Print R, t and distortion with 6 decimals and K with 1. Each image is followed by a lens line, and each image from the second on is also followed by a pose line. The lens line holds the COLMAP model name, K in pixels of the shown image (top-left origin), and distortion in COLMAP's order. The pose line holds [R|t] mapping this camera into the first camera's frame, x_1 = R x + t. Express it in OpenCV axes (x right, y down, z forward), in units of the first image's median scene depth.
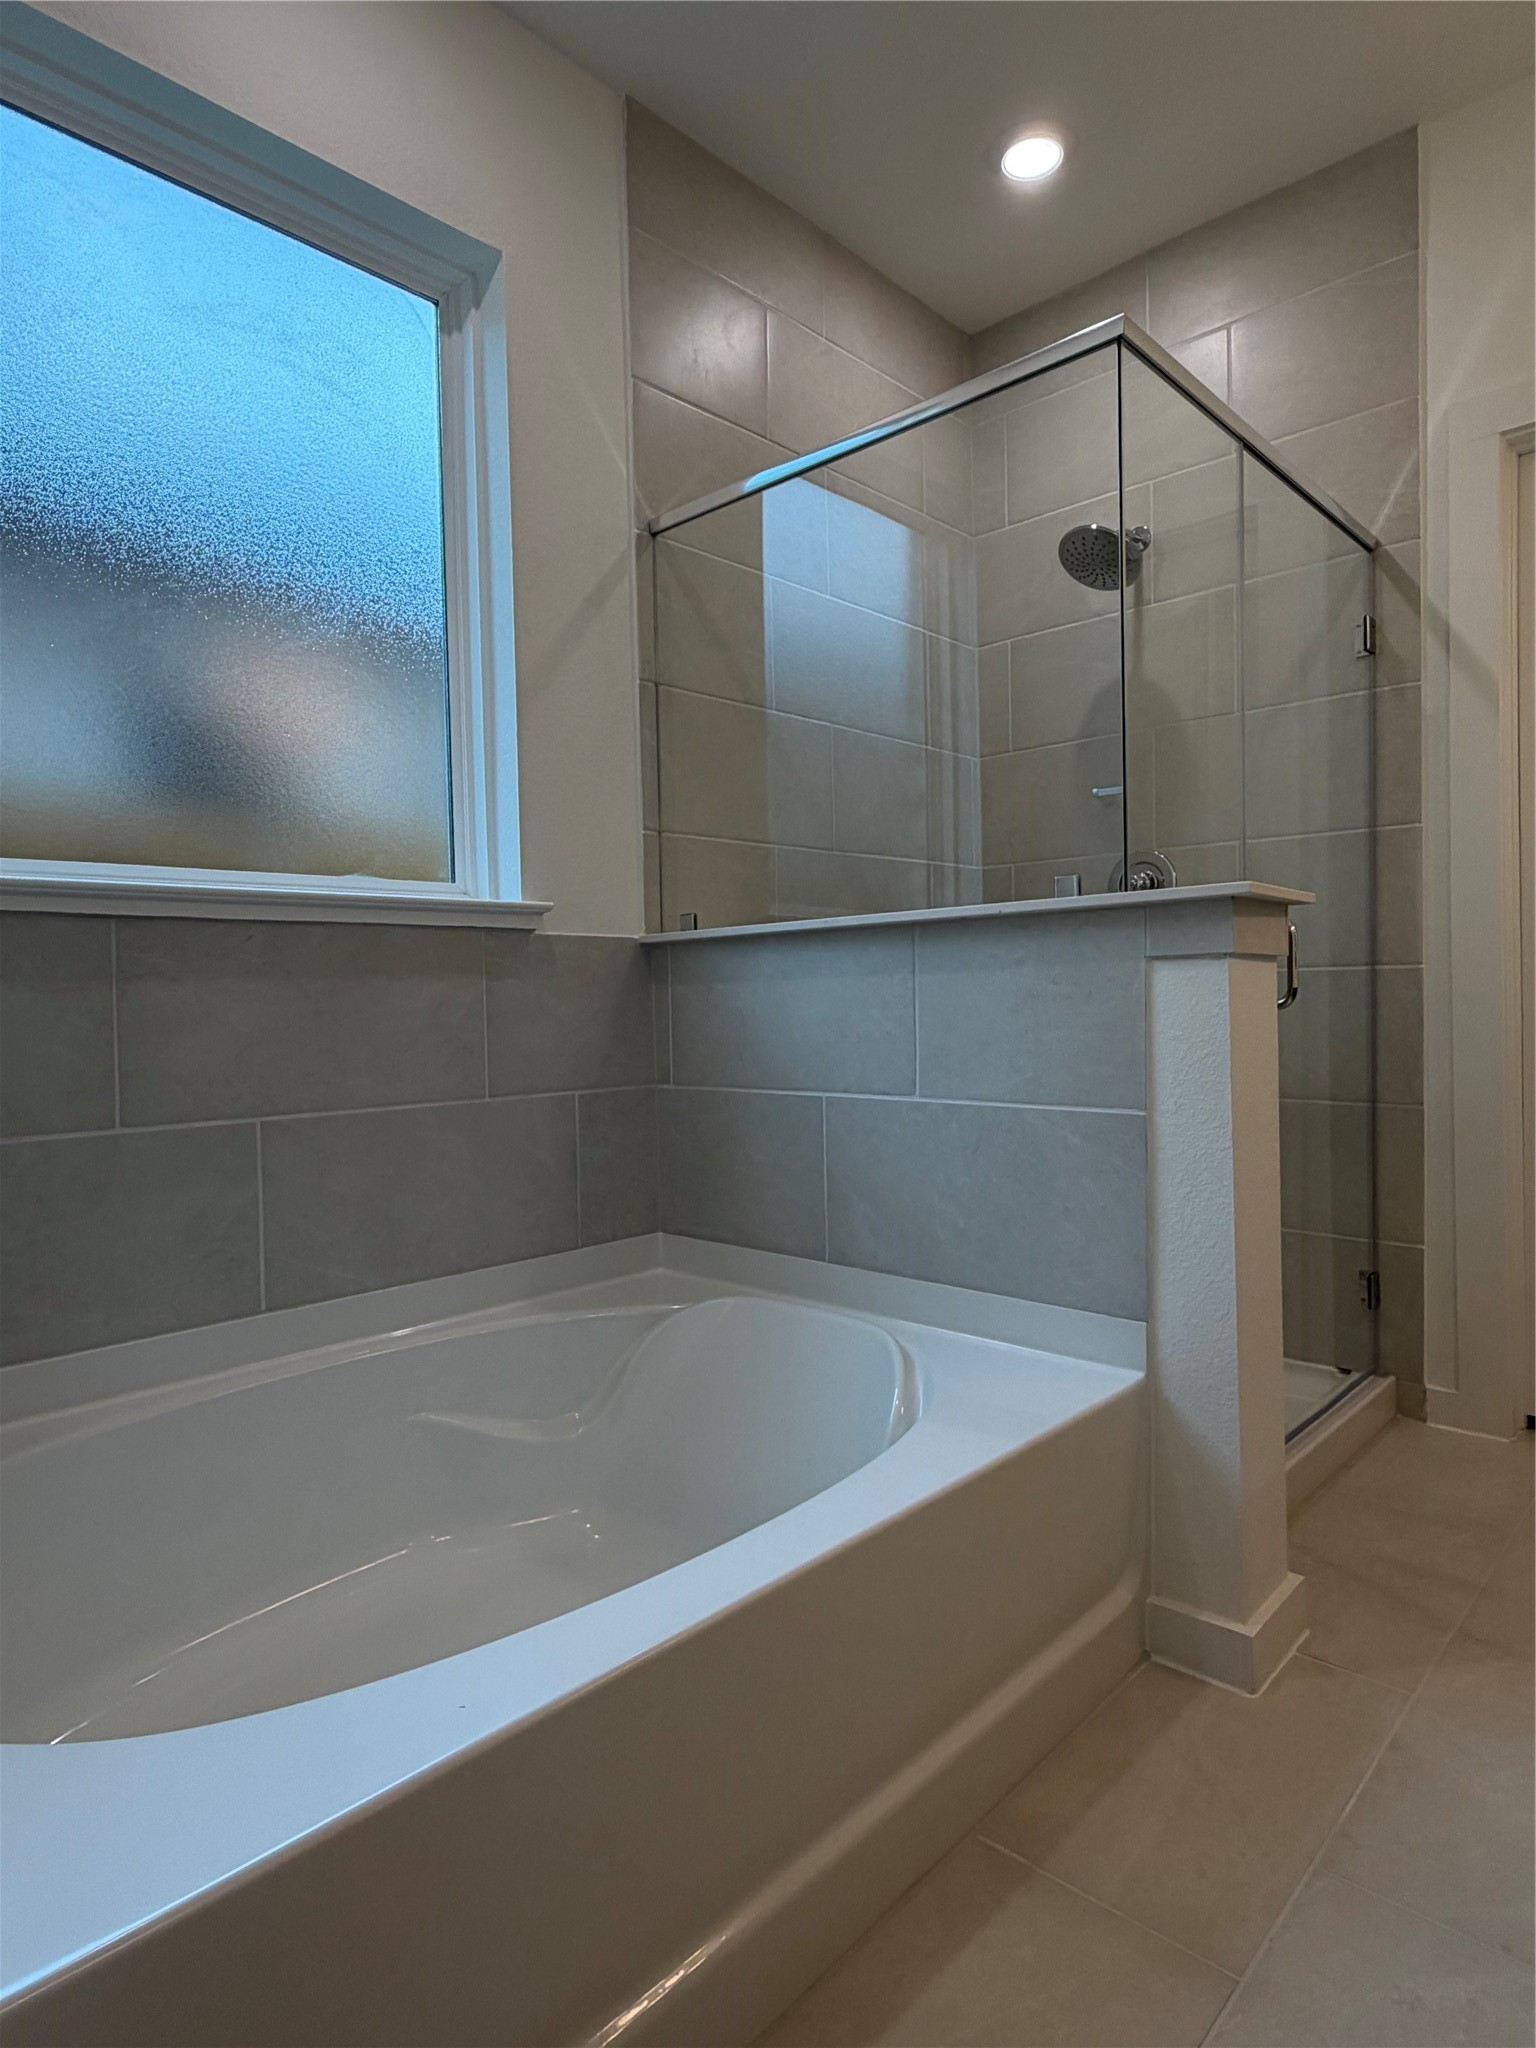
lens RADIAL K [[1157.1, 0, 770.5], [0, 1157.1, 1021.6], [0, 0, 1]] dist [-0.015764, 0.004458]
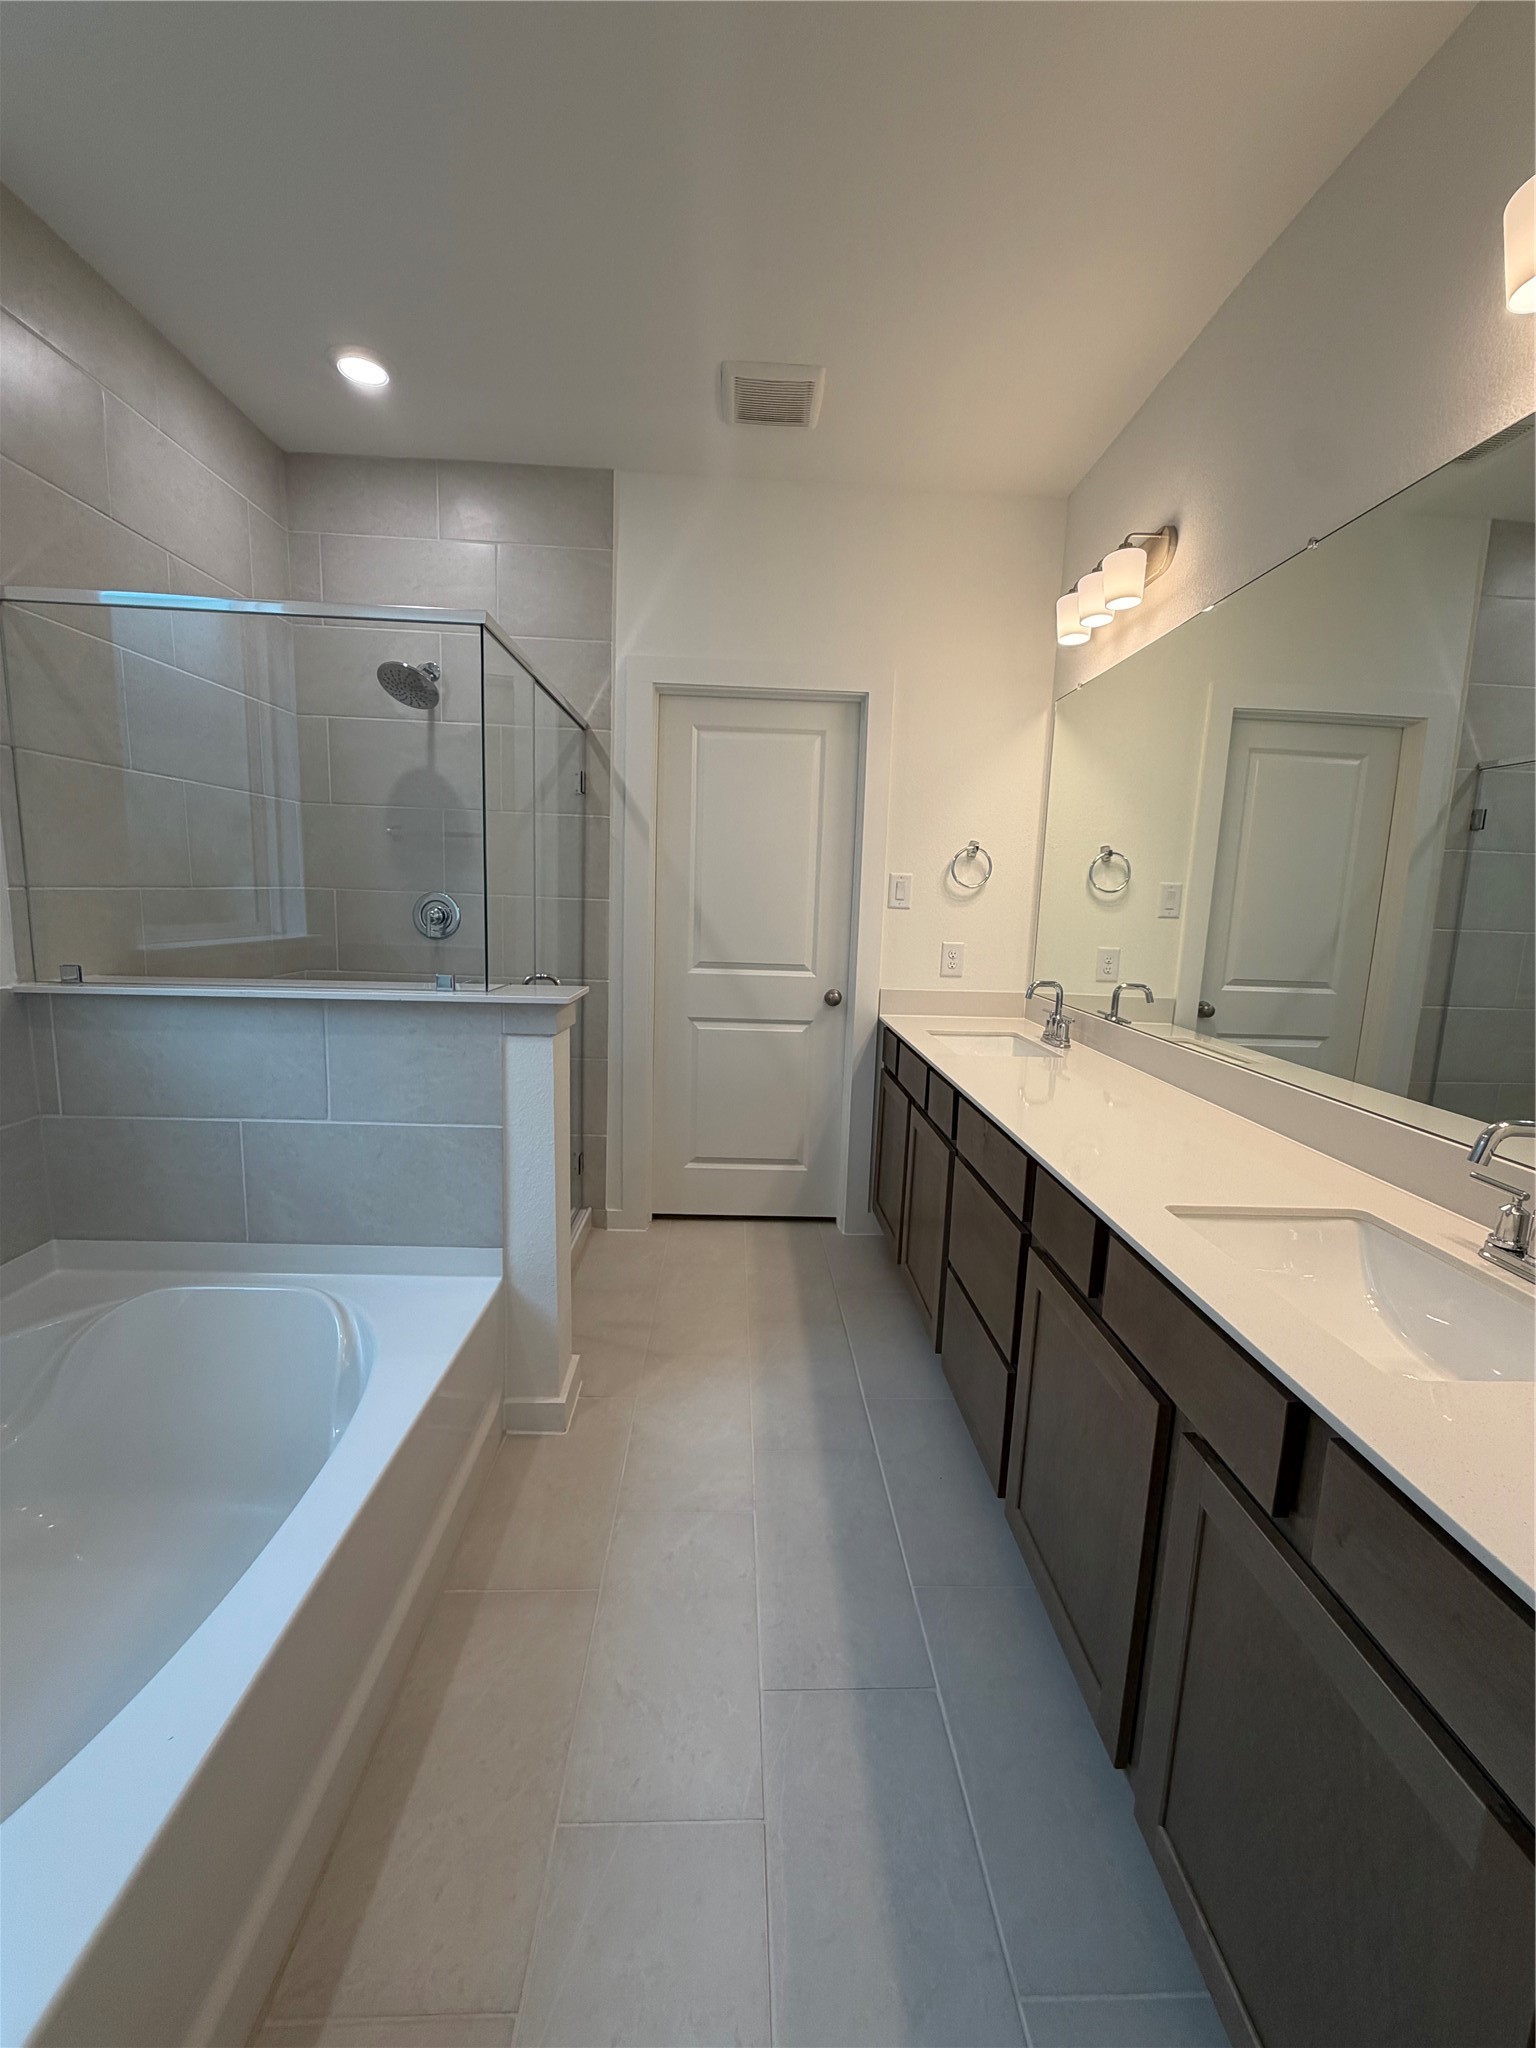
lens RADIAL K [[804.5, 0, 764.6], [0, 804.5, 1022.3], [0, 0, 1]] dist [-0.008715, 0.000936]
pose [[0.706681, -0.061323, 0.704870, -0.138748], [-0.028649, 0.992940, 0.115106, -0.140067], [-0.706952, -0.101537, 0.699935, -0.032954]]
